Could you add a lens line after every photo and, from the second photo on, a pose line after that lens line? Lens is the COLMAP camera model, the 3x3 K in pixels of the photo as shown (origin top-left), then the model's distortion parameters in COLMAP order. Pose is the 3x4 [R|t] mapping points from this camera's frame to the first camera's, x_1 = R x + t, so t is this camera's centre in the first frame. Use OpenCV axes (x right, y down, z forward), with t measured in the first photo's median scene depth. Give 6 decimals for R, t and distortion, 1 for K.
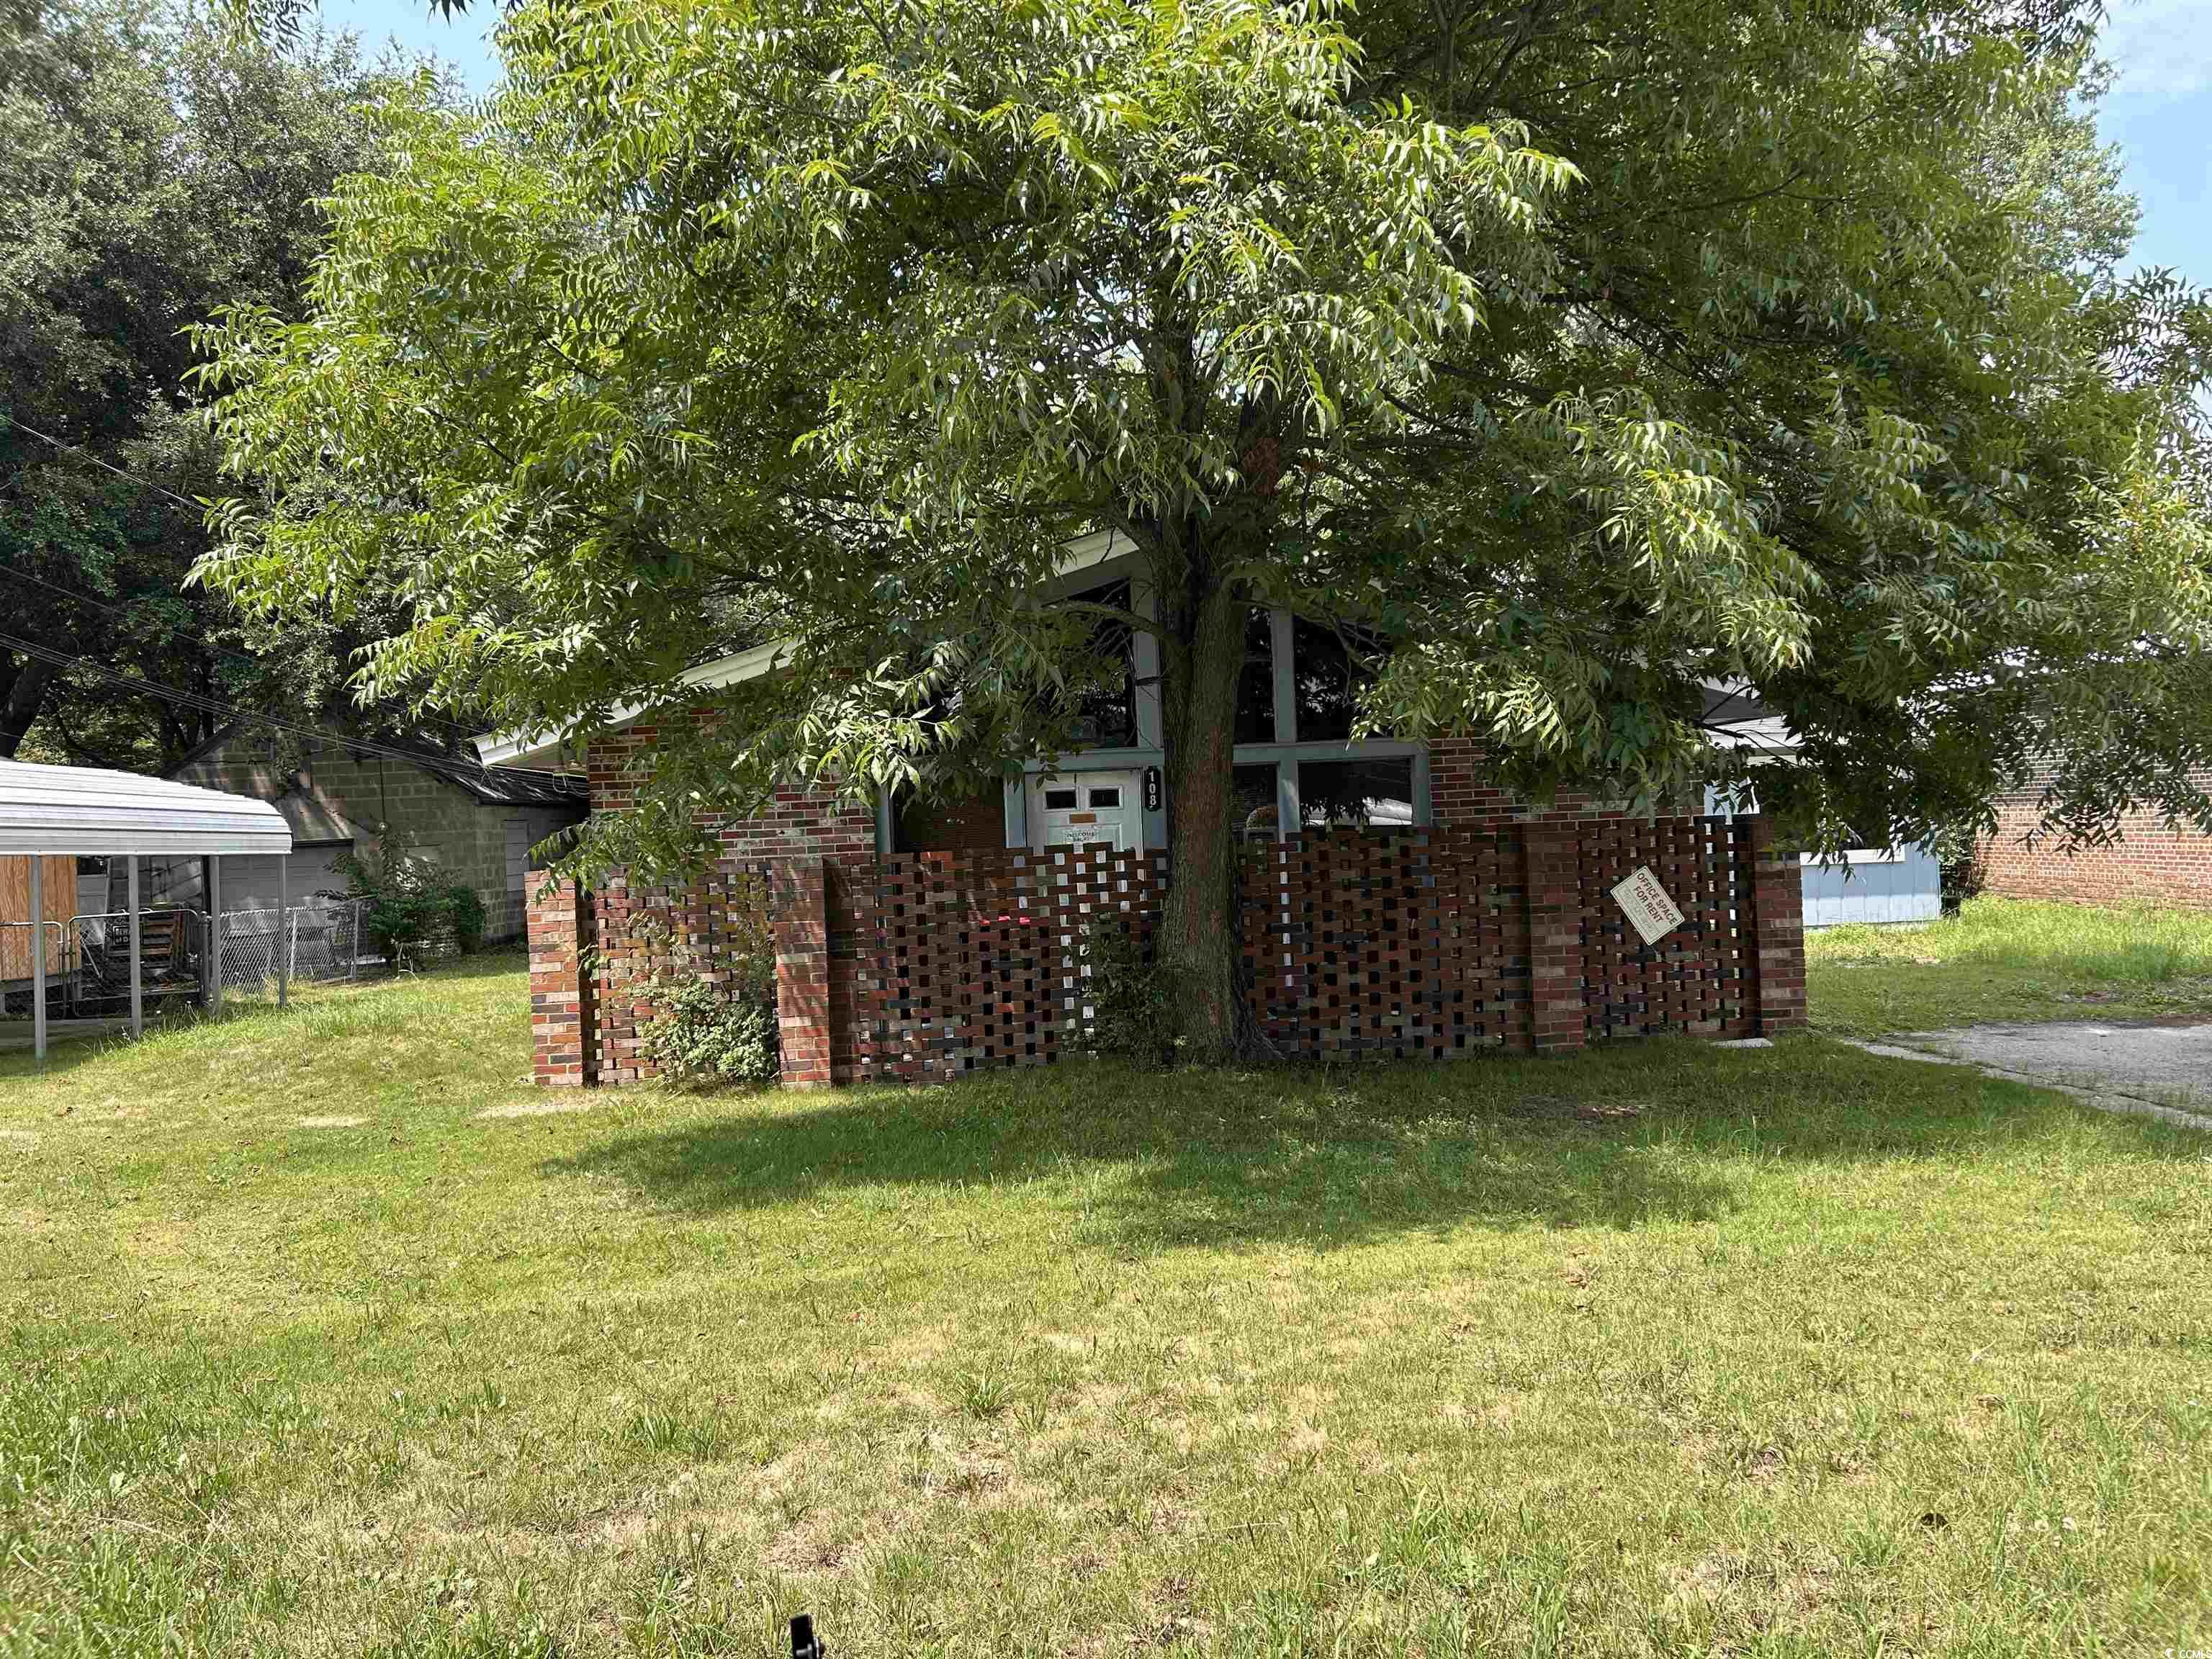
lens RADIAL K [[1651.5, 0, 1111.9], [0, 1651.5, 831.9], [0, 0, 1]] dist [0.058561, -0.066056]
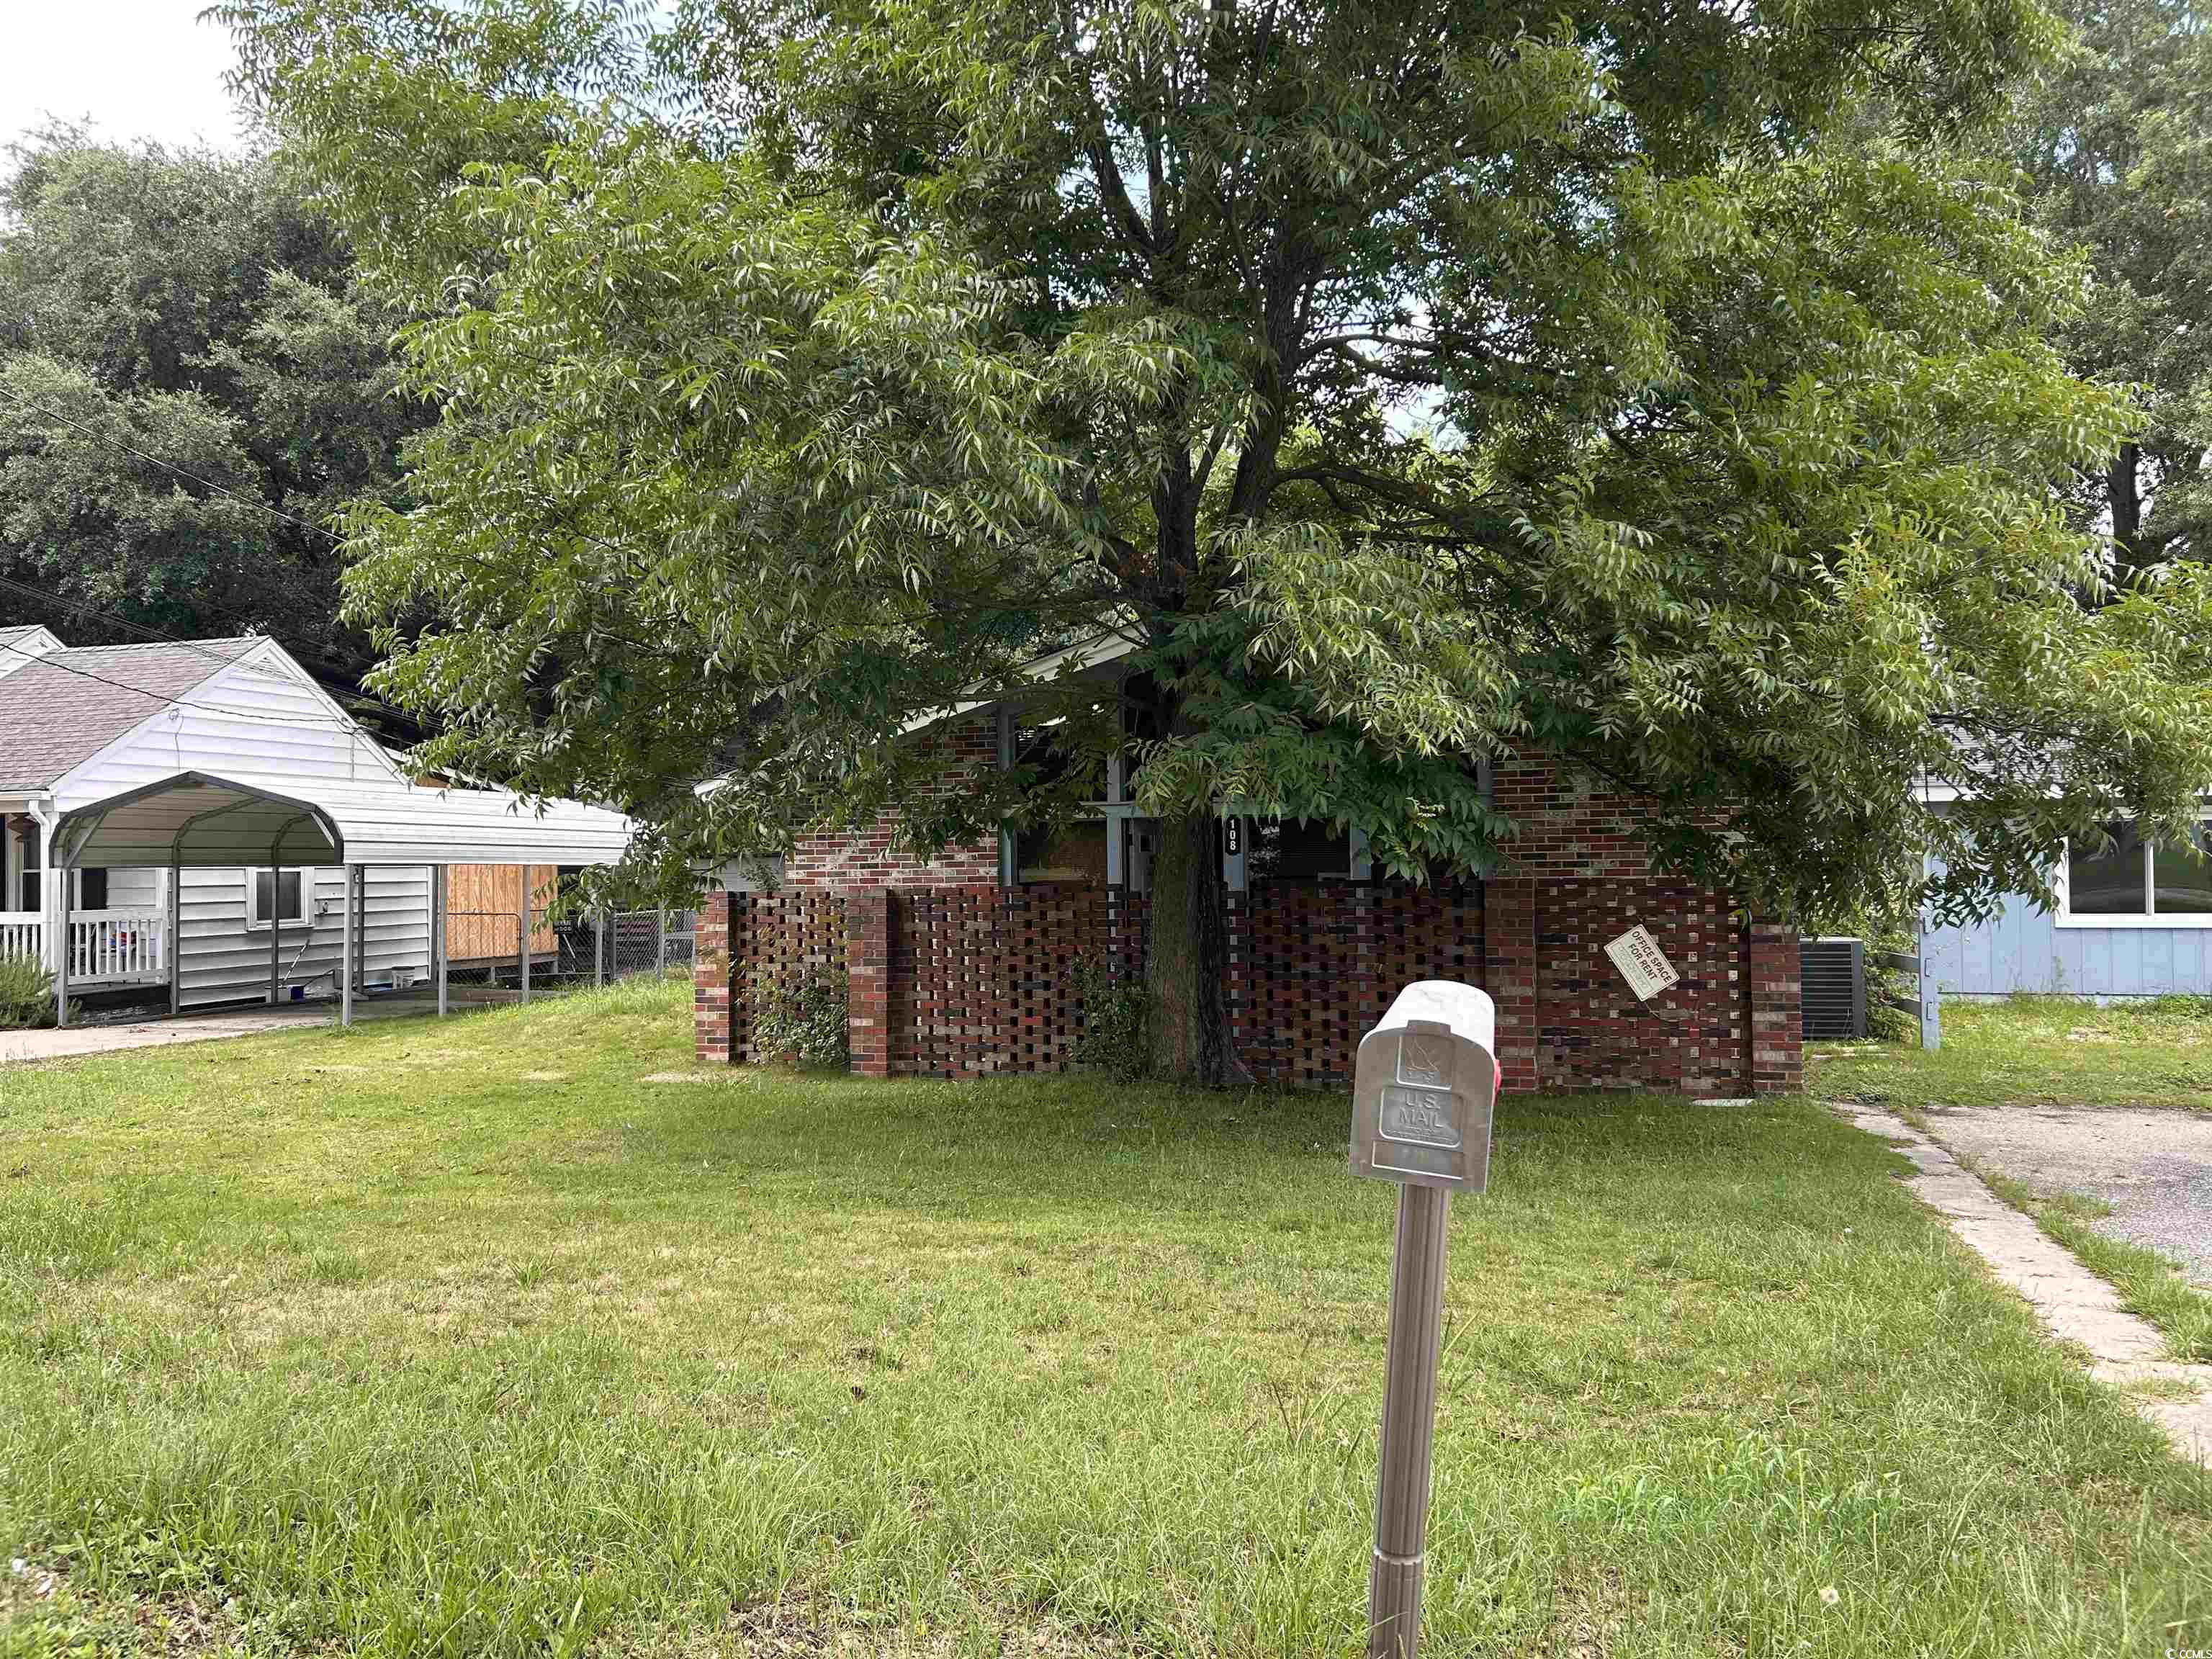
lens RADIAL K [[1651.5, 0, 1096.4], [0, 1651.5, 815.1], [0, 0, 1]] dist [0.058561, -0.066056]
pose [[0.943313, 0.021069, -0.331235, 0.357651], [-0.027609, 0.999505, -0.015050, -0.023899], [0.330754, 0.023342, 0.943428, -0.099039]]
